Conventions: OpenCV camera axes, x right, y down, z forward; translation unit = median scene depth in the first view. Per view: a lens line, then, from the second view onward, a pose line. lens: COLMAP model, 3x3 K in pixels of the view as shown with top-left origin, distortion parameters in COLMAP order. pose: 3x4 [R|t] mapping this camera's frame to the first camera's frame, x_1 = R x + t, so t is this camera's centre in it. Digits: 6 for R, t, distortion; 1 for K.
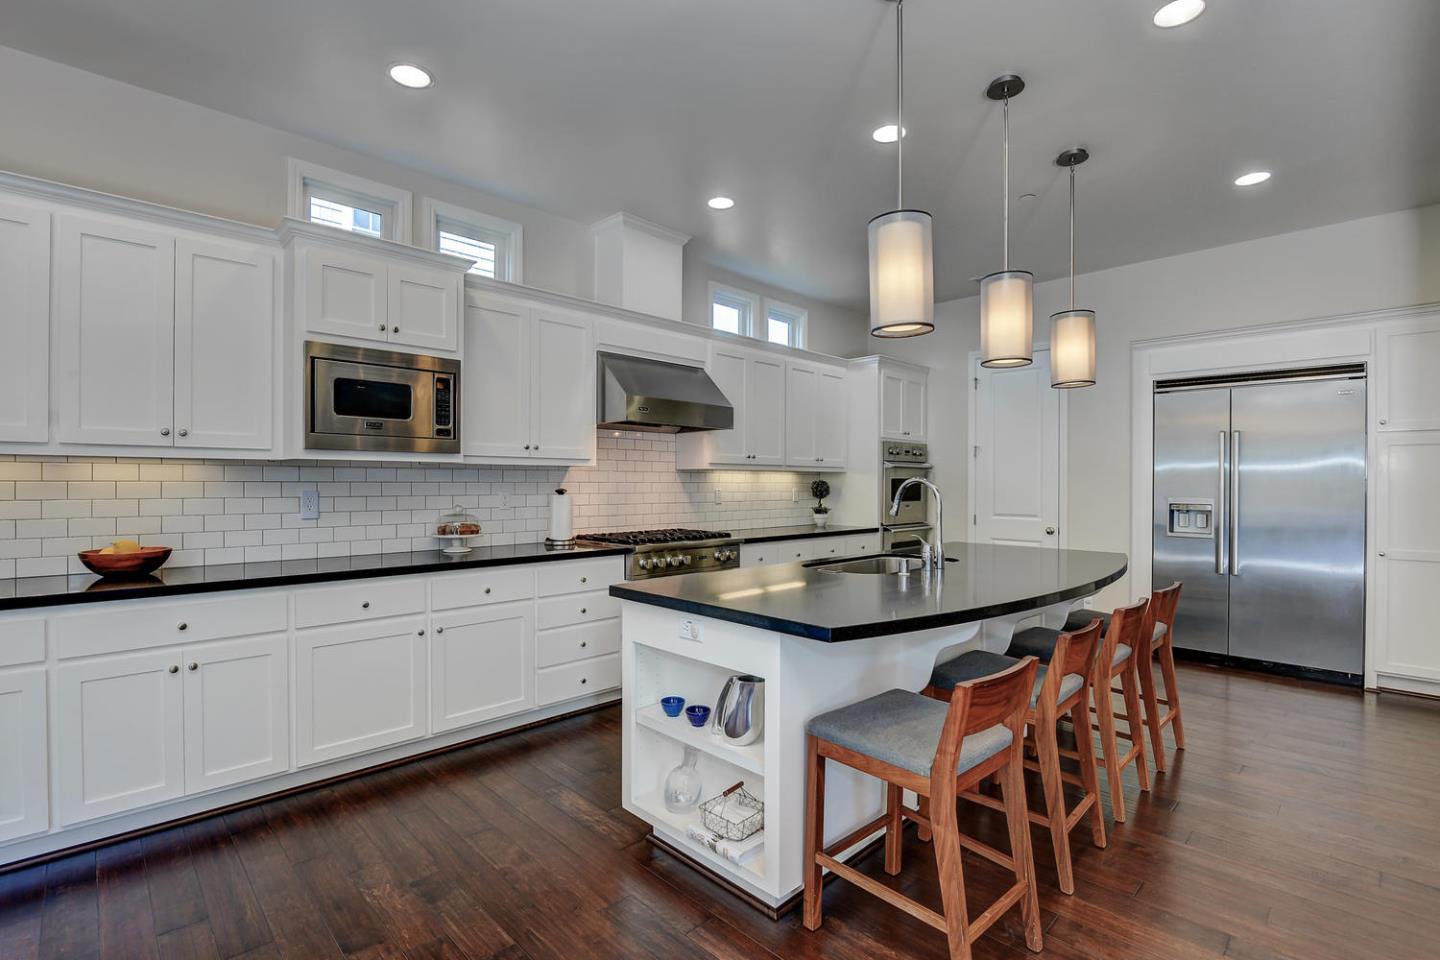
lens RADIAL K [[663.7, 0, 707.3], [0, 663.7, 485.6], [0, 0, 1]] dist [-0.007937, -0.011946]
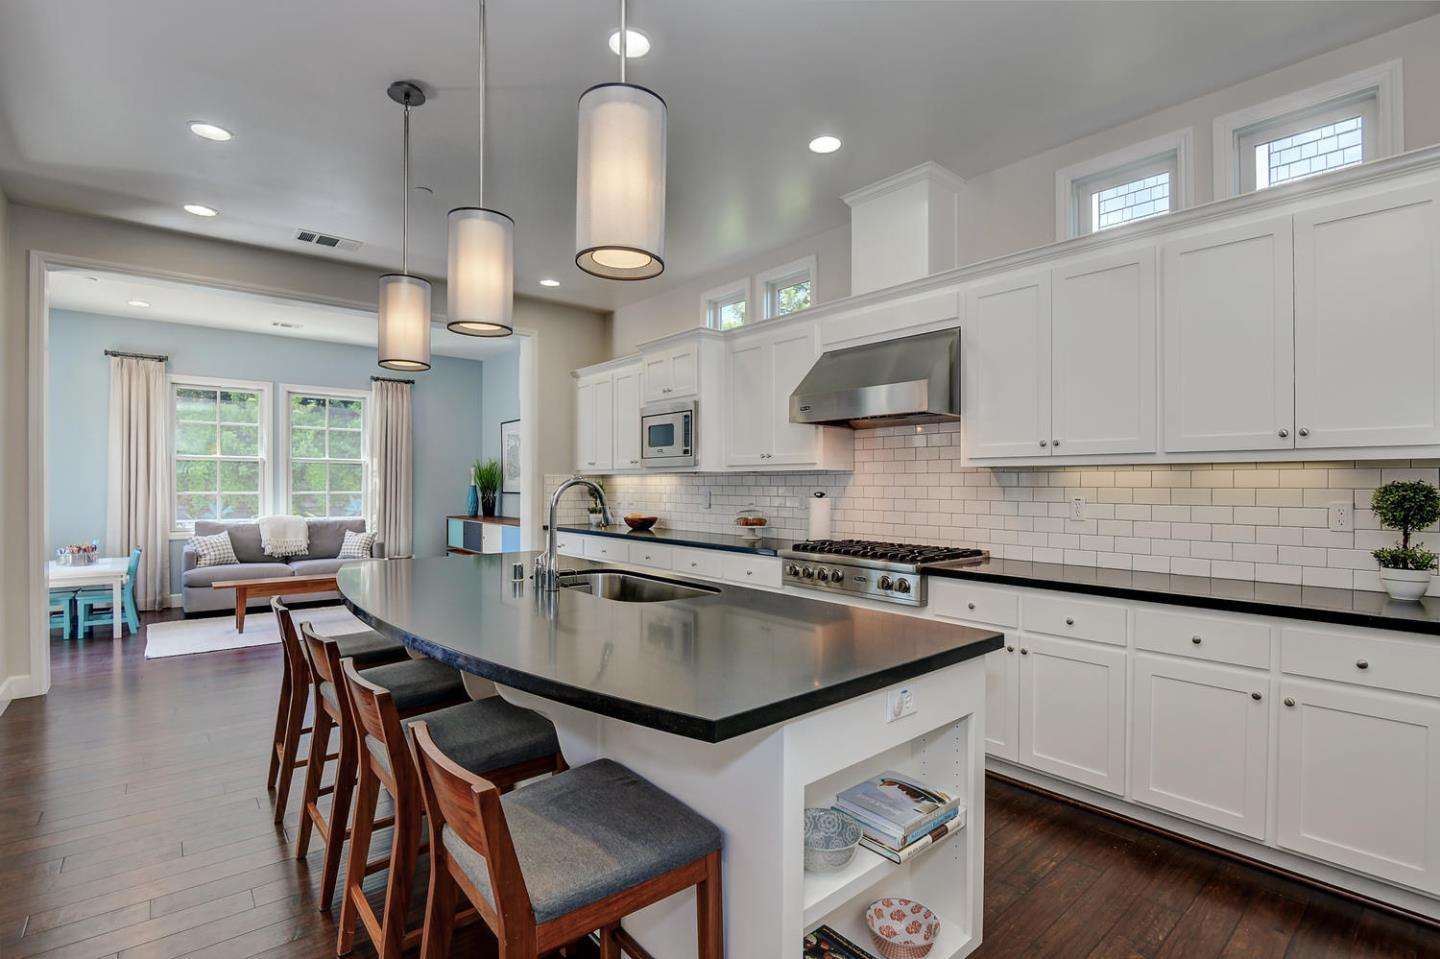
lens RADIAL K [[663.7, 0, 707.5], [0, 663.7, 490.7], [0, 0, 1]] dist [-0.007937, -0.011946]
pose [[-0.077431, 0.006779, -0.996975, 0.748895], [-0.006719, 0.999951, 0.007321, -0.003456], [0.996975, 0.007266, -0.077382, 0.814626]]
